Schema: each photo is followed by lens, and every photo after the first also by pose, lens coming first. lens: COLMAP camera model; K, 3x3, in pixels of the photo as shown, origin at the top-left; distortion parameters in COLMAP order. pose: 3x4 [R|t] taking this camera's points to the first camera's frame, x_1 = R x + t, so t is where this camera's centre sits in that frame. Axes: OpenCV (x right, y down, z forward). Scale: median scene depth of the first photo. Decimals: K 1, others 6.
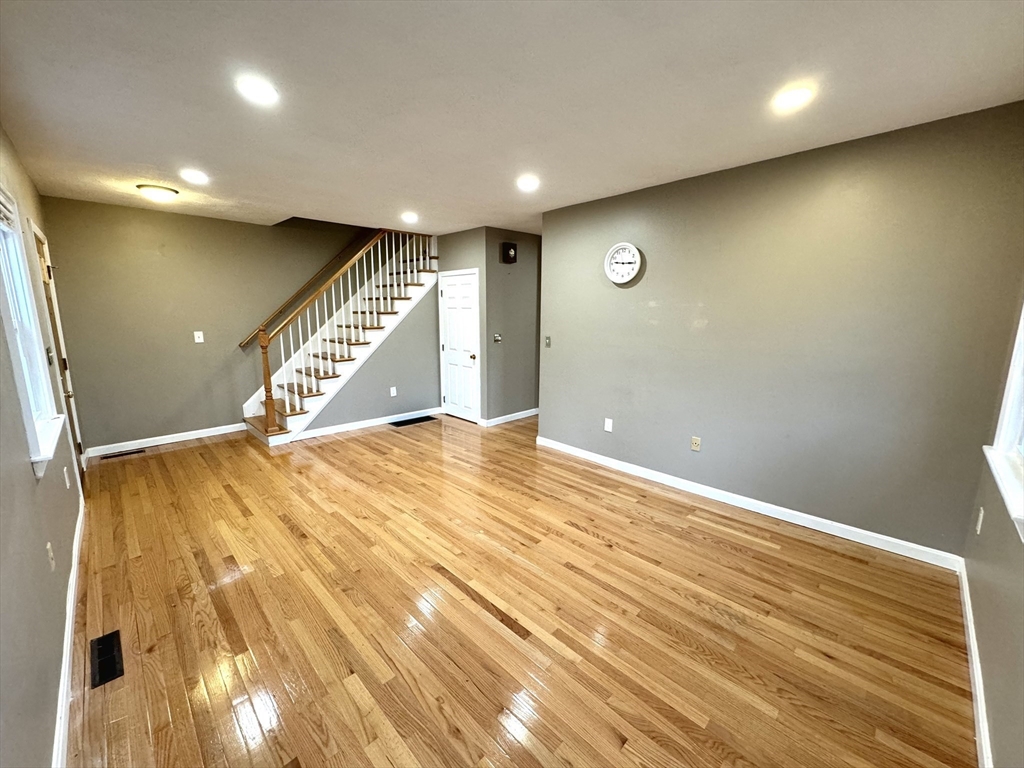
lens RADIAL K [[406.1, 0, 512.0], [0, 406.1, 384.0], [0, 0, 1]] dist [0.001046, -0.000008]
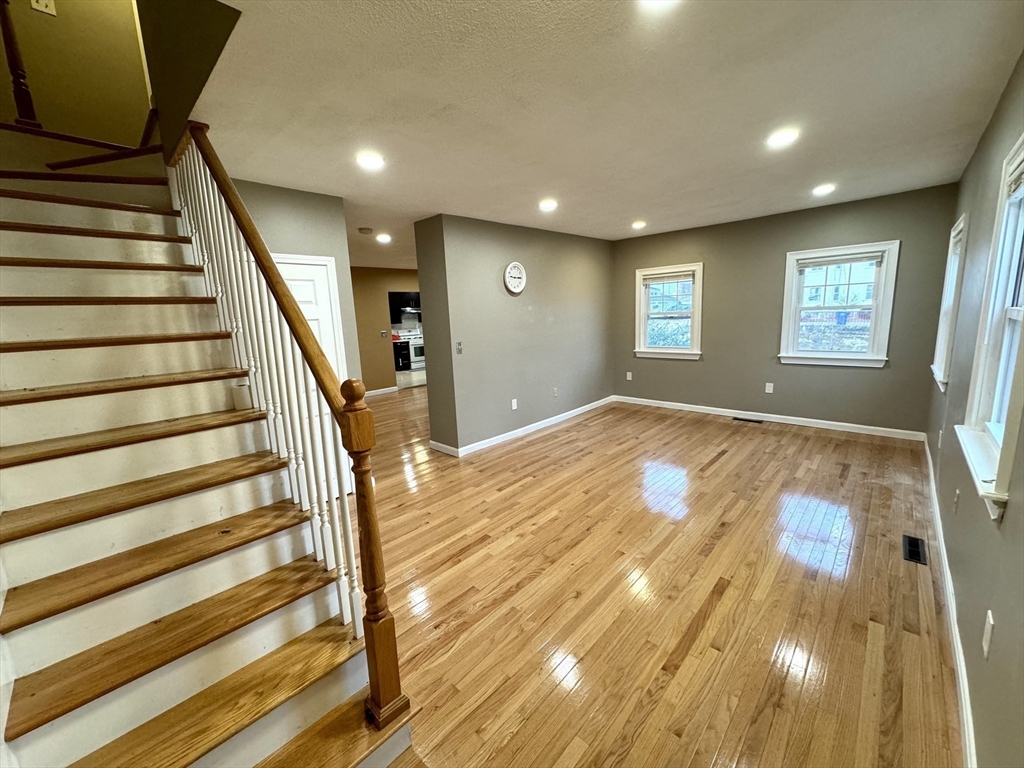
lens RADIAL K [[406.1, 0, 512.0], [0, 406.1, 384.0], [0, 0, 1]] dist [0.001046, -0.000008]
pose [[-0.026208, -0.174853, 0.984246, -1.176185], [0.219645, 0.959516, 0.176309, -0.217391], [-0.975228, 0.220806, 0.013258, 1.159121]]
